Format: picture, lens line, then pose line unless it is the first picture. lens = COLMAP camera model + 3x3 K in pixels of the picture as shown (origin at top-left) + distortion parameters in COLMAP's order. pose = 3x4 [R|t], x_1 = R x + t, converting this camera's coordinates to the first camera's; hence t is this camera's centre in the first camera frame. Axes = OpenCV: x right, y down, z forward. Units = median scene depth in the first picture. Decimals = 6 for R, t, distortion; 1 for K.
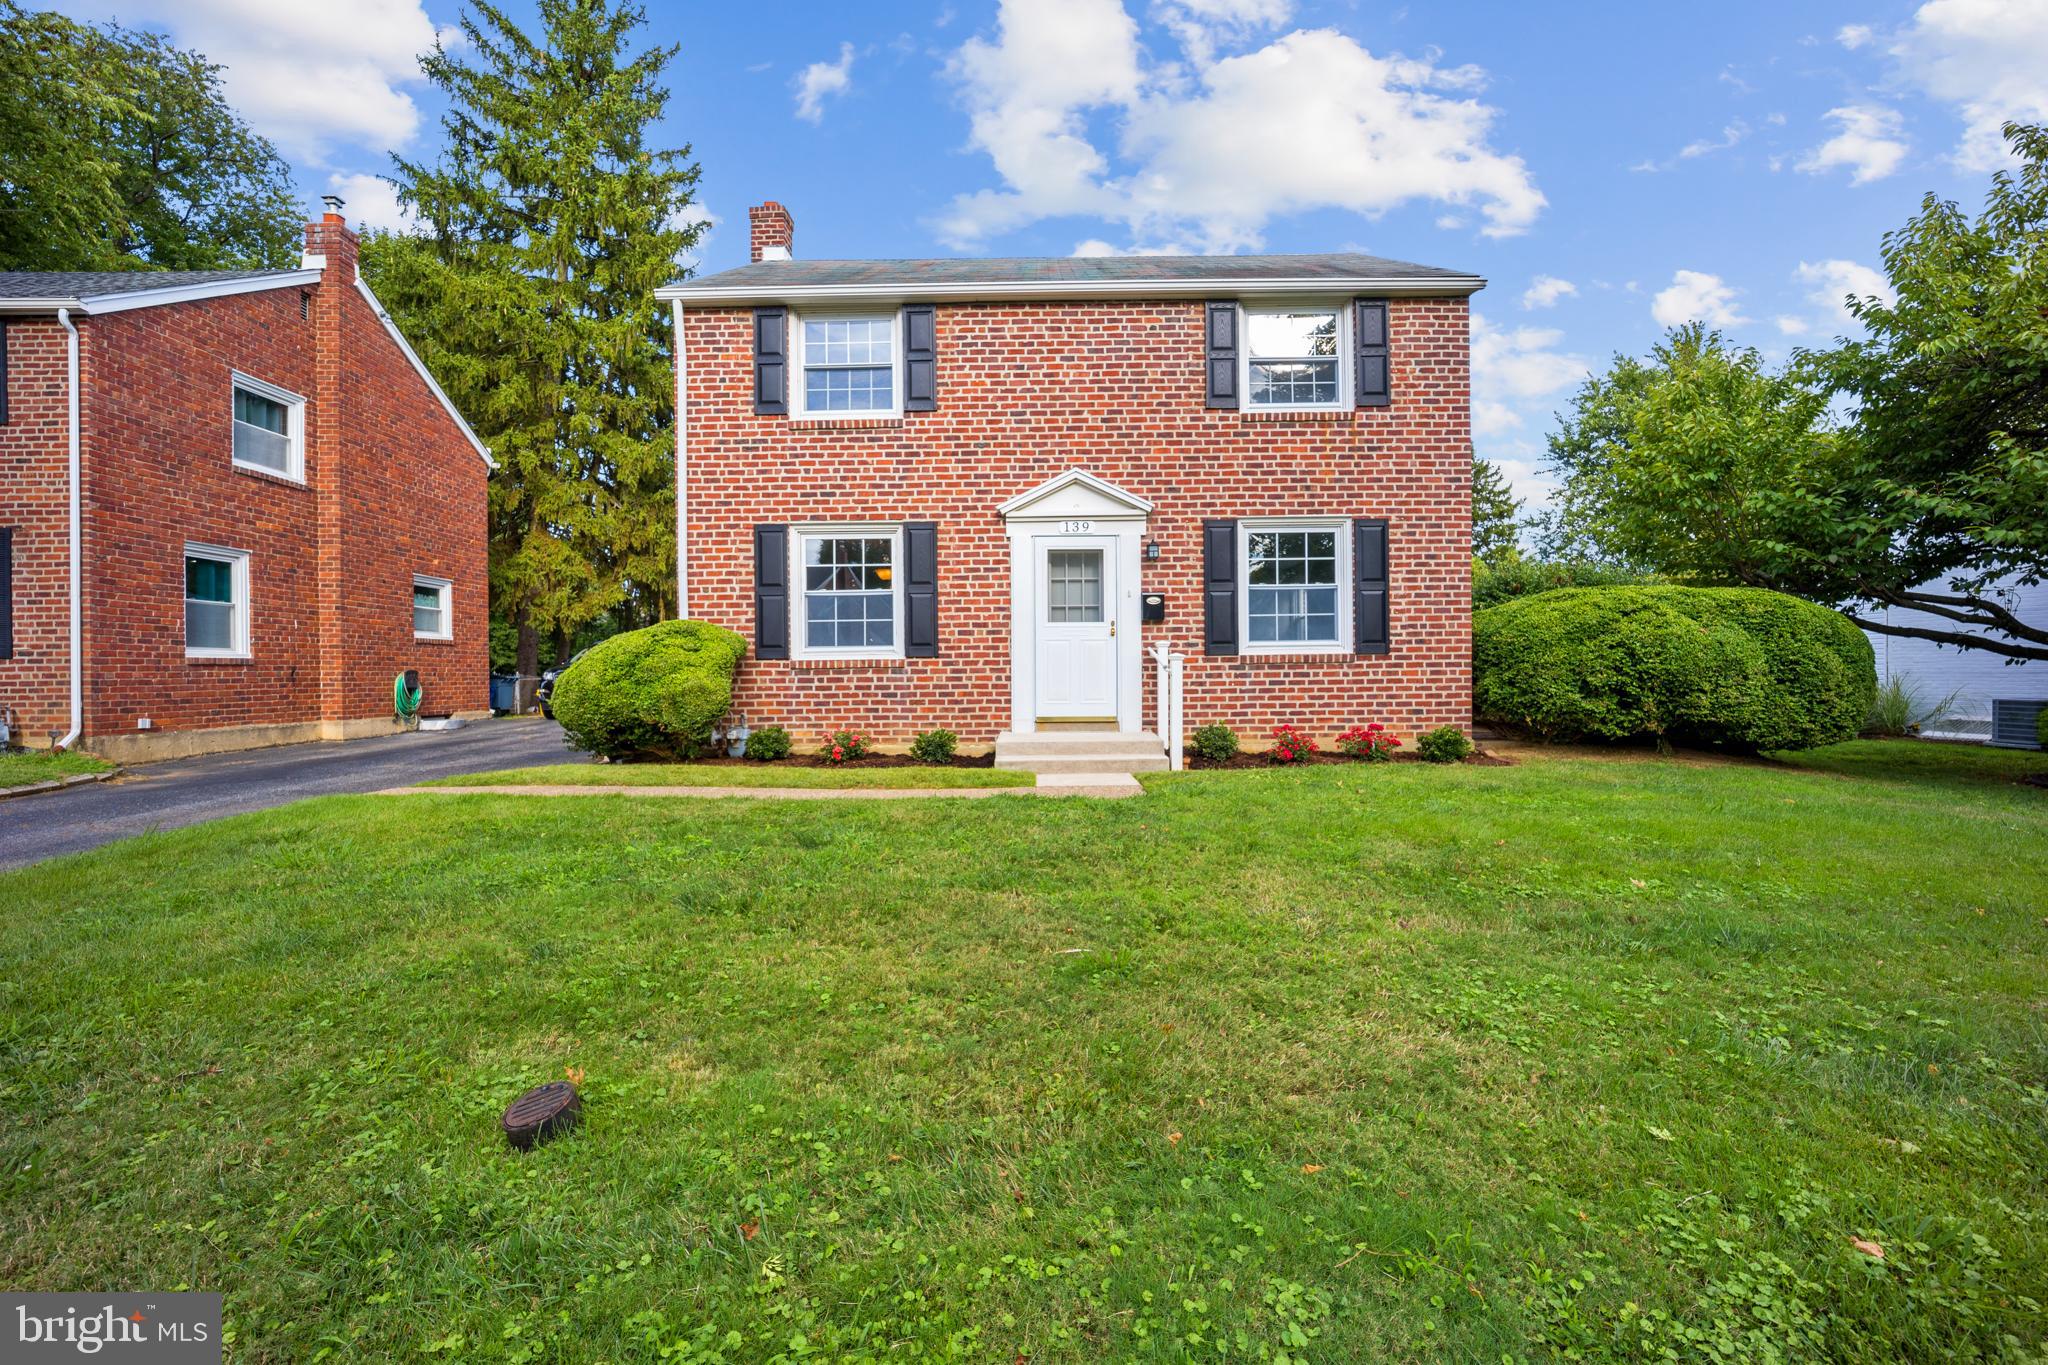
lens RADIAL K [[836.8, 0, 1024.0], [0, 836.8, 682.5], [0, 0, 1]] dist [-0.020985, -0.000035]
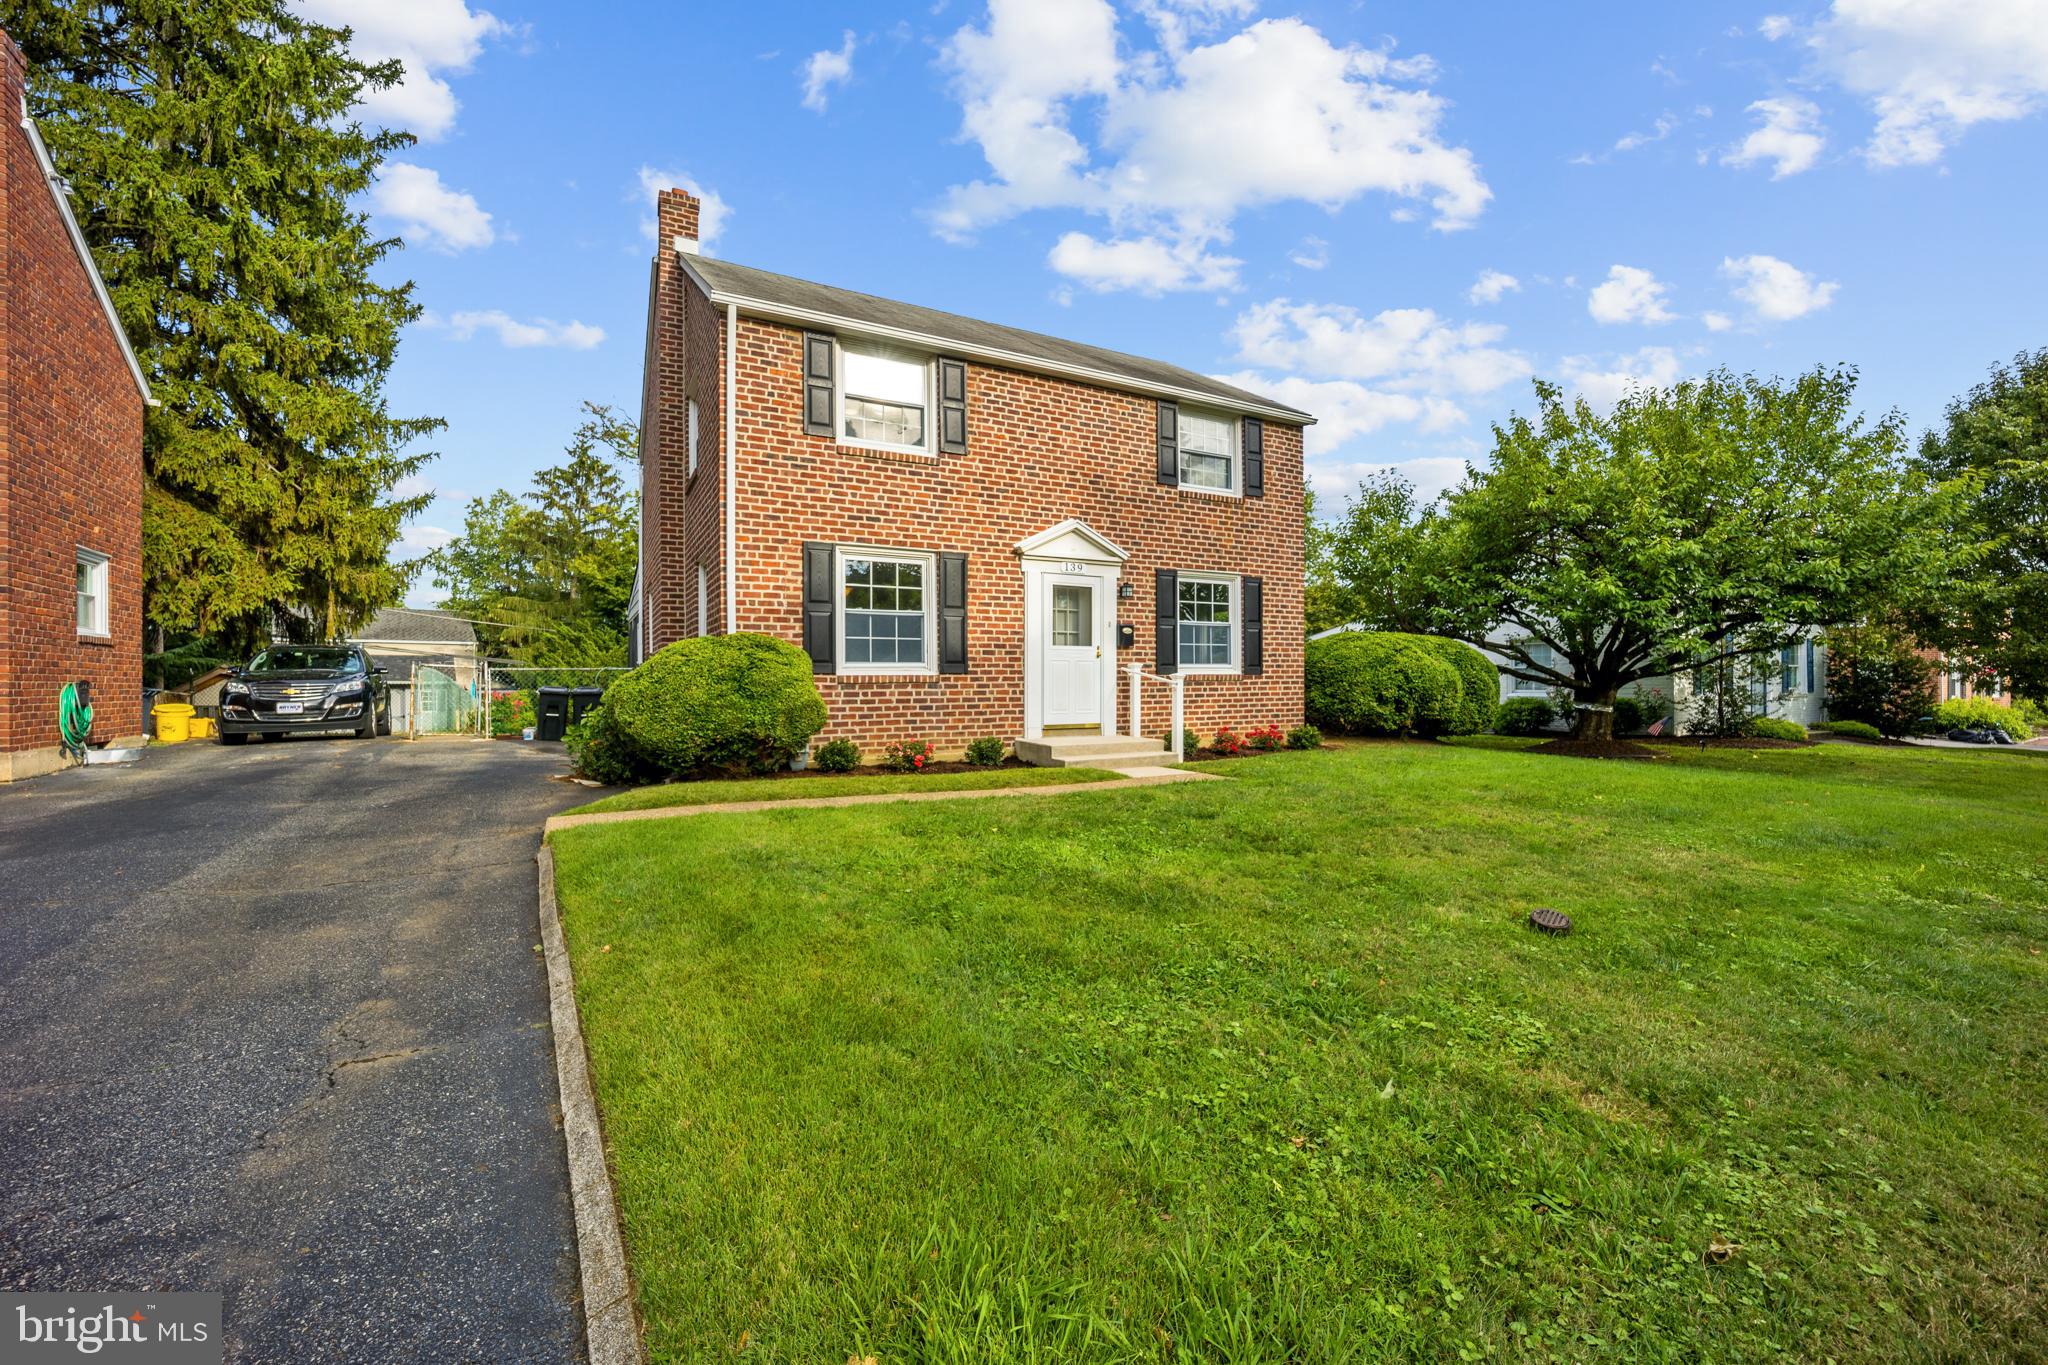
lens RADIAL K [[836.8, 0, 1024.0], [0, 836.8, 682.5], [0, 0, 1]] dist [-0.020985, -0.000035]
pose [[0.869634, 0.005365, 0.493667, -0.591064], [0.001898, 0.999897, -0.014209, -0.002278], [-0.493692, 0.013294, 0.869535, -0.015627]]
